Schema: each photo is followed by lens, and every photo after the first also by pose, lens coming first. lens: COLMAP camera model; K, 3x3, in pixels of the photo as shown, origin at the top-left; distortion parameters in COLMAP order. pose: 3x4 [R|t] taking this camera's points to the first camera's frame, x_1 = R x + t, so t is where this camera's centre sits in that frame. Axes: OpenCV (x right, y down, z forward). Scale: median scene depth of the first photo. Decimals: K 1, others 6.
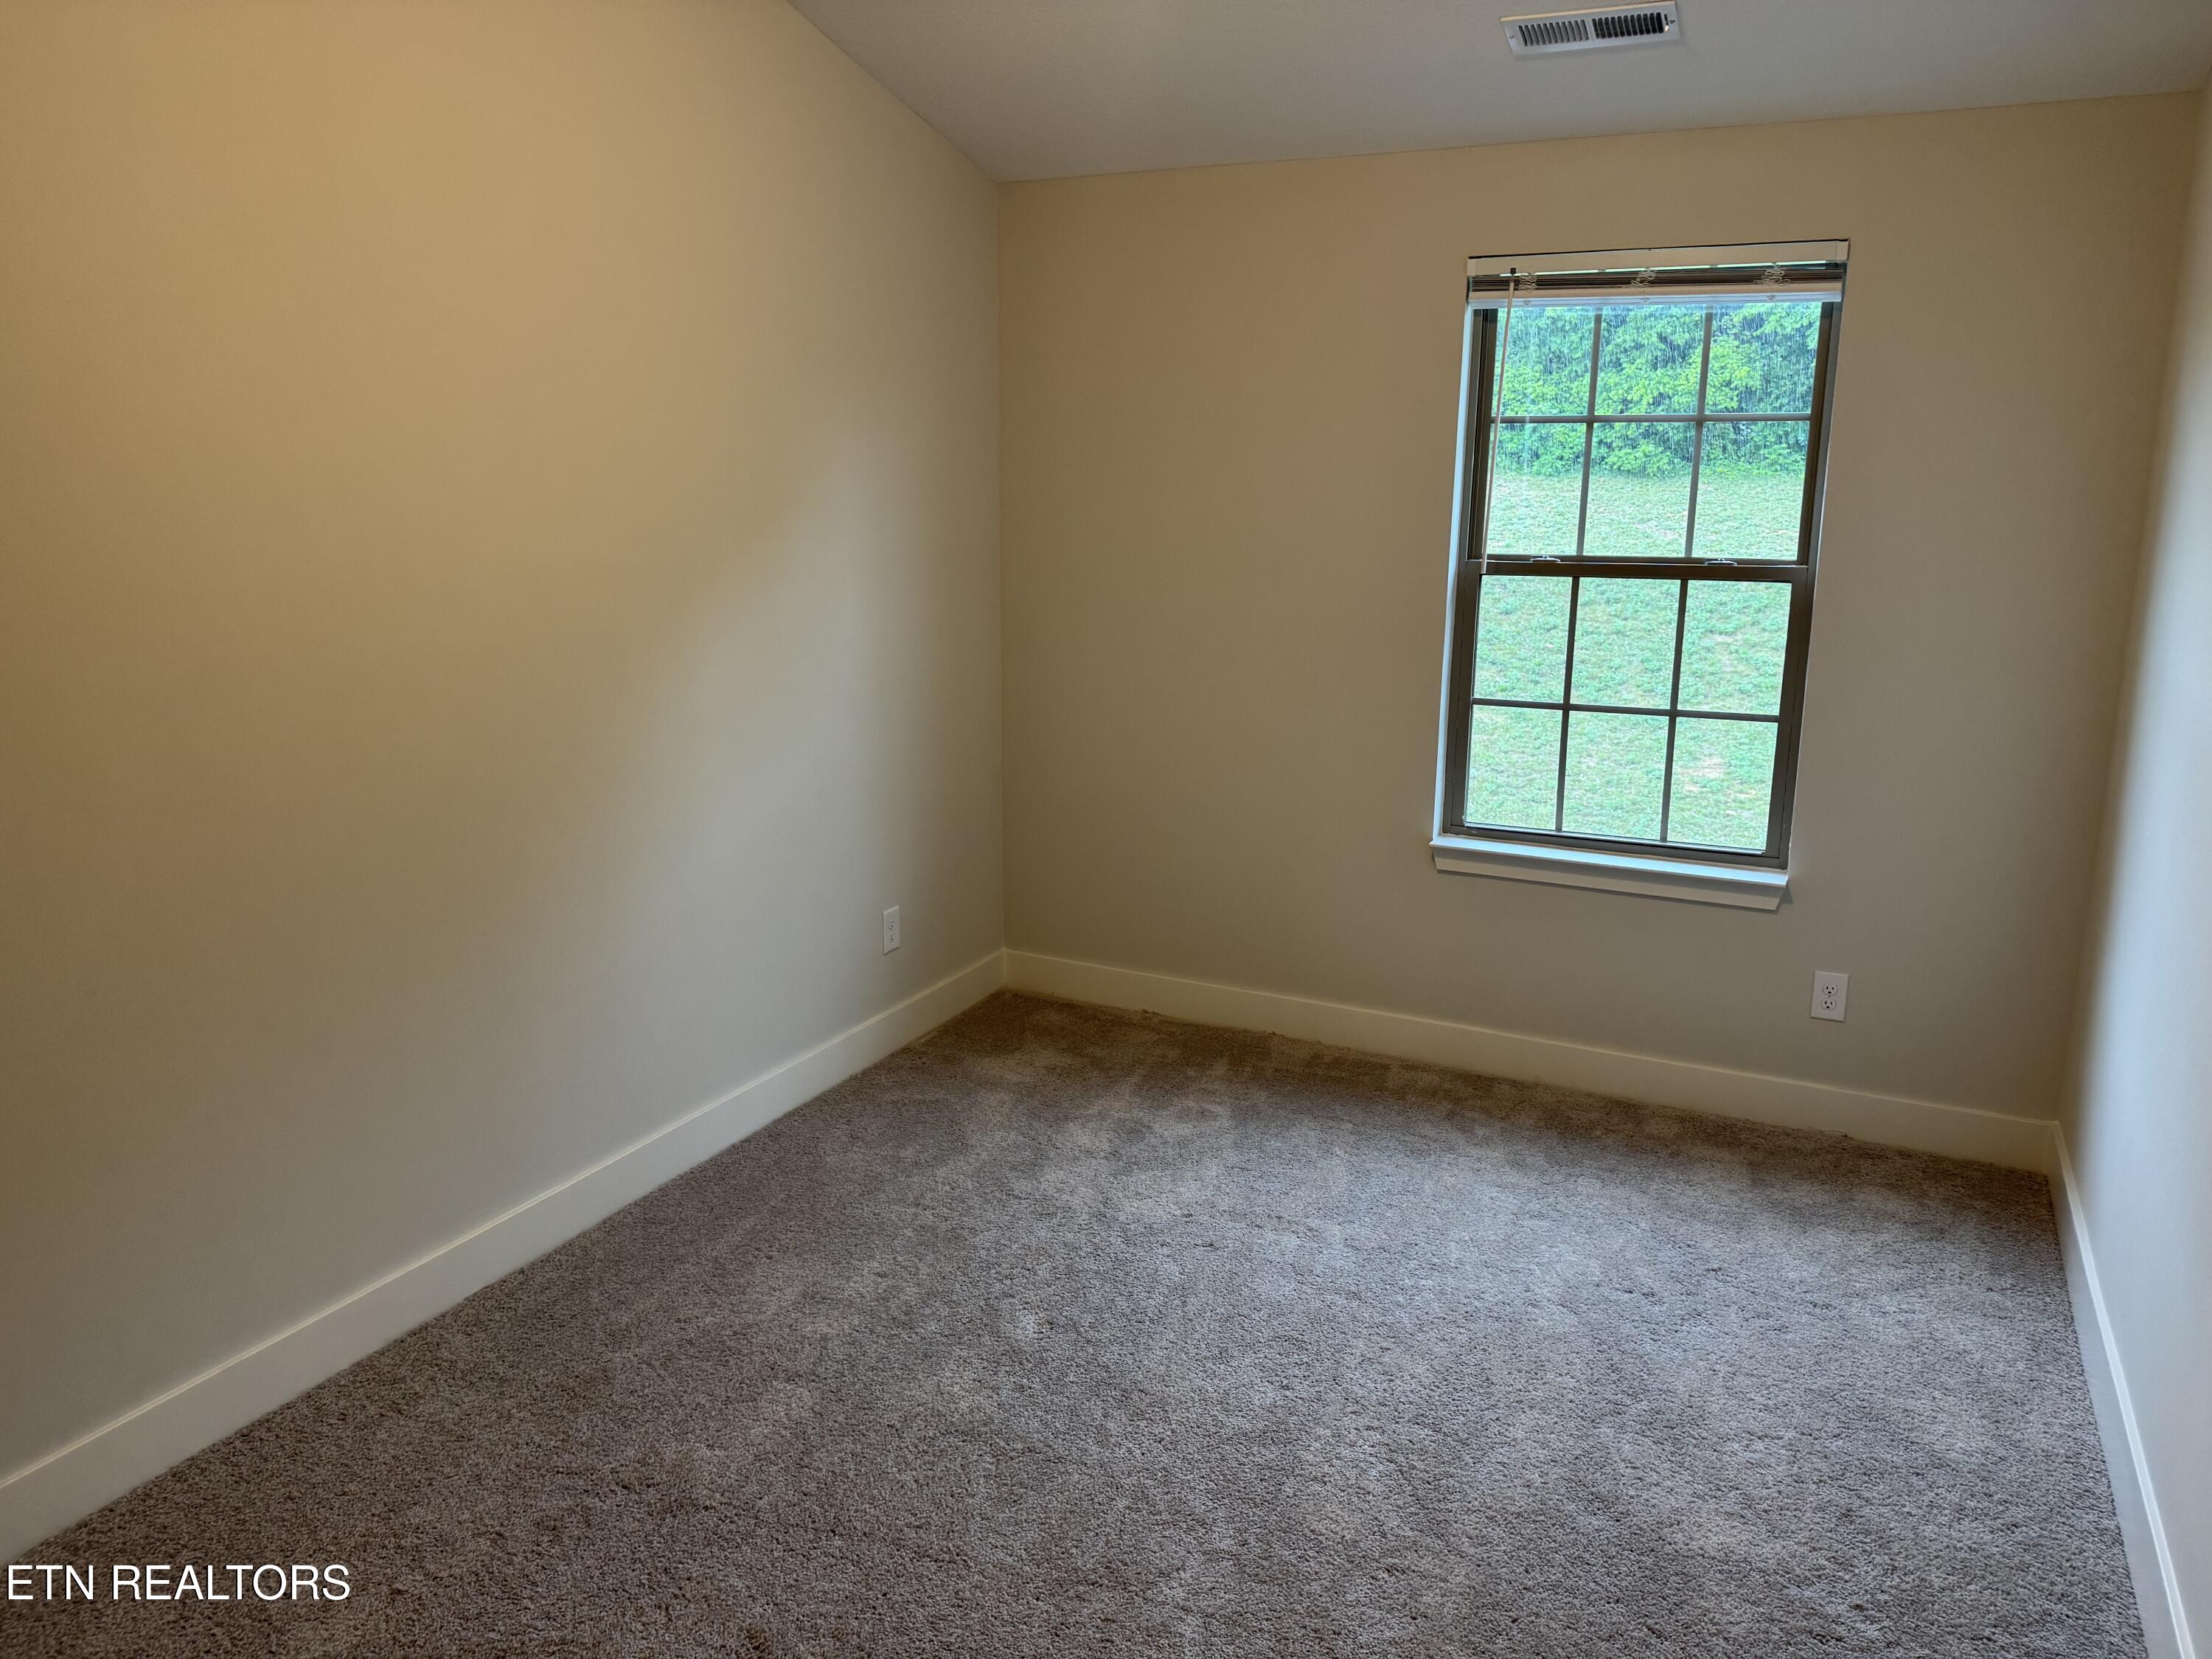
lens RADIAL K [[1693.3, 0, 1101.9], [0, 1693.3, 839.6], [0, 0, 1]] dist [0.037991, -0.002632]
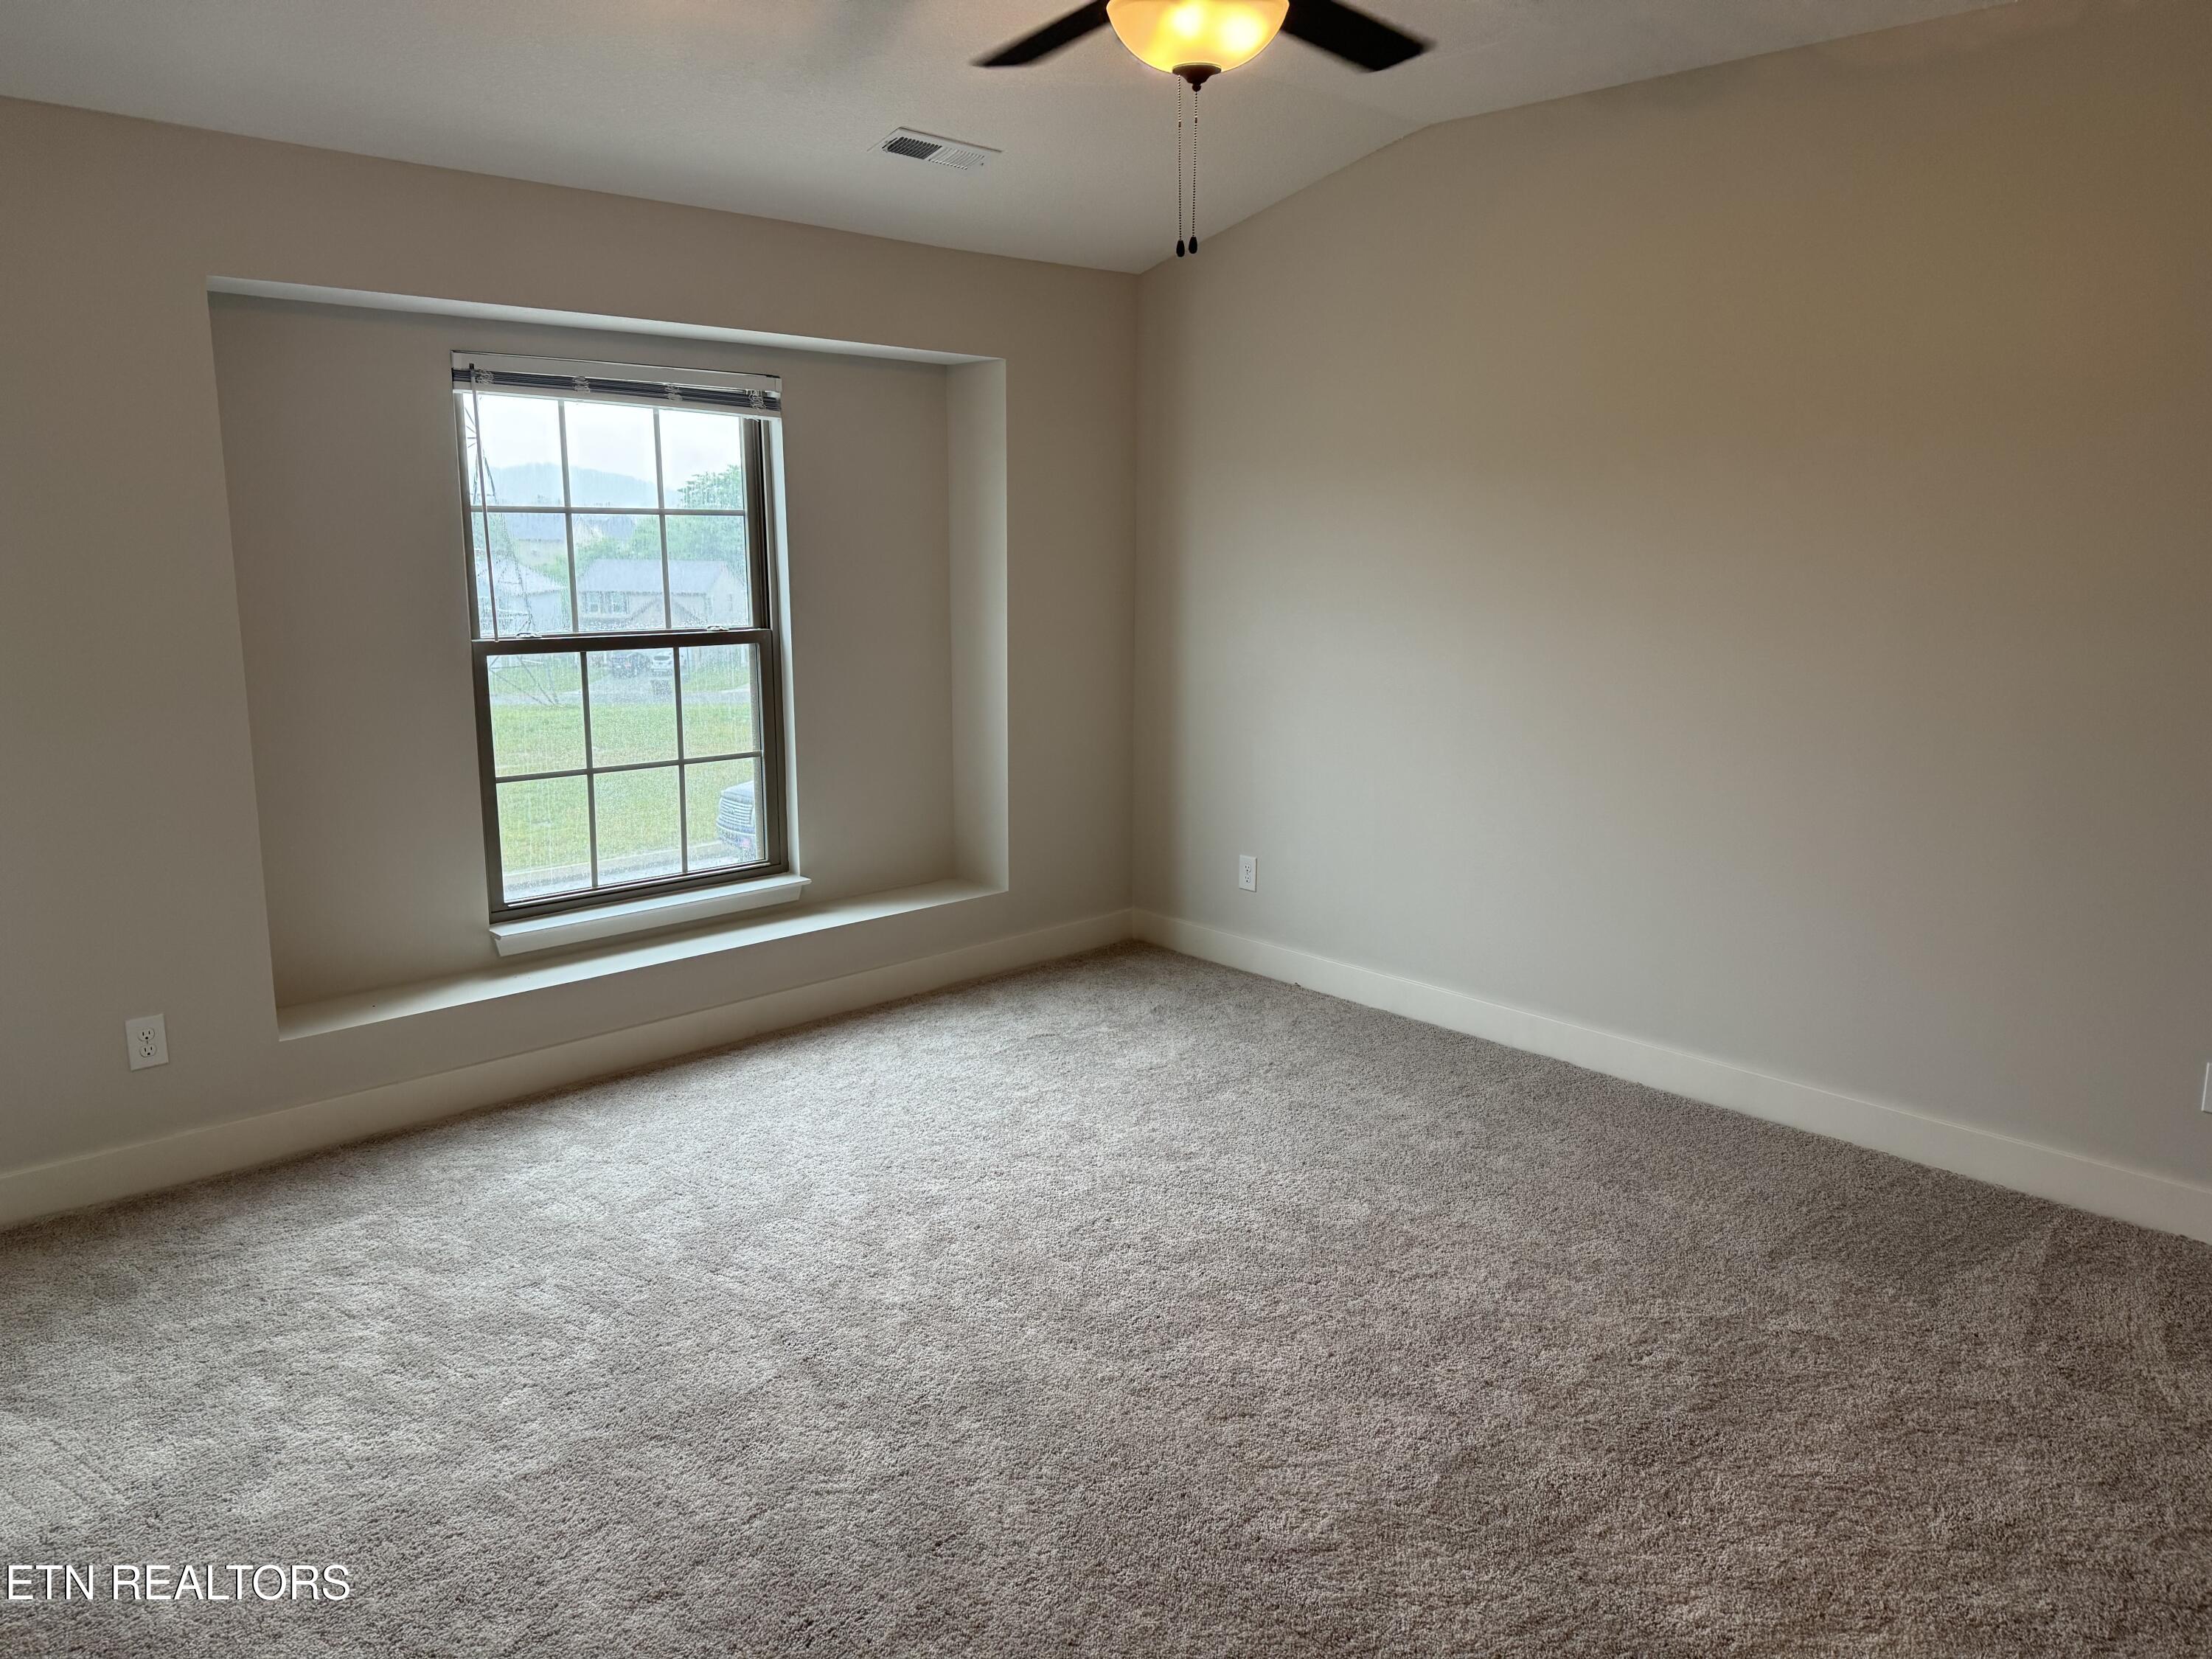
lens RADIAL K [[1578.9, 0, 1108.9], [0, 1578.9, 840.1], [0, 0, 1]] dist [0.090181, -0.004855]
pose [[0.356209, -0.165590, 0.919617, -0.575278], [0.220657, 0.971244, 0.089416, -0.055816], [-0.907979, 0.171069, 0.382505, 0.329151]]
